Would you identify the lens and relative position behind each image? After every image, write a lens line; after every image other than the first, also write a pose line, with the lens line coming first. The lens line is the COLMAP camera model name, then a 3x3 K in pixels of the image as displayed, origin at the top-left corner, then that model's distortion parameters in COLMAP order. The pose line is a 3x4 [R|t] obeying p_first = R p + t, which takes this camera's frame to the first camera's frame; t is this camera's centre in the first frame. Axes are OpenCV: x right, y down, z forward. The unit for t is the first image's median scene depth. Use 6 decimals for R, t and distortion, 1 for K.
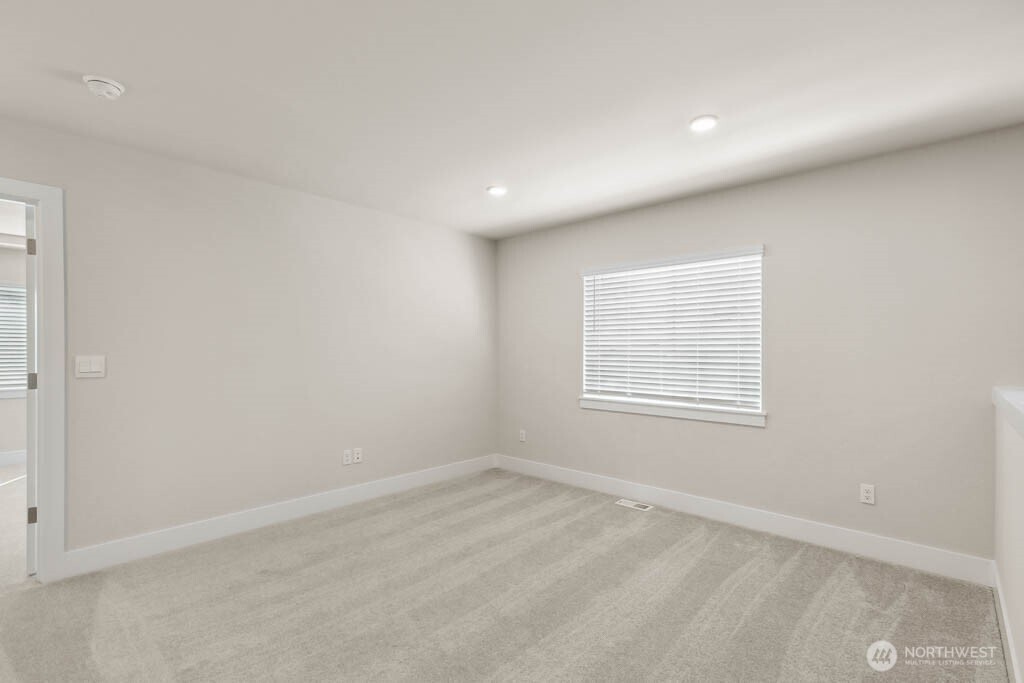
lens RADIAL K [[470.7, 0, 515.1], [0, 470.7, 343.8], [0, 0, 1]] dist [0.009319, -0.002121]
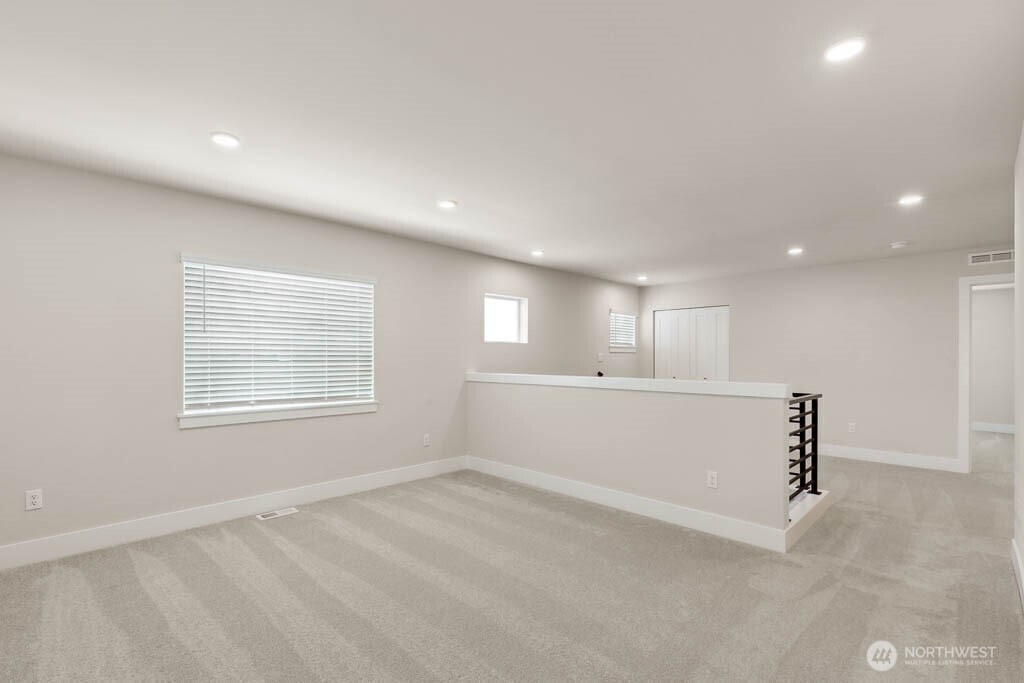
lens RADIAL K [[470.7, 0, 516.9], [0, 470.7, 348.4], [0, 0, 1]] dist [0.009319, -0.002121]
pose [[0.030598, 0.014629, 0.999425, -0.747063], [-0.015173, 0.999784, -0.014170, 0.006250], [-0.999417, -0.014731, 0.030813, 0.501245]]
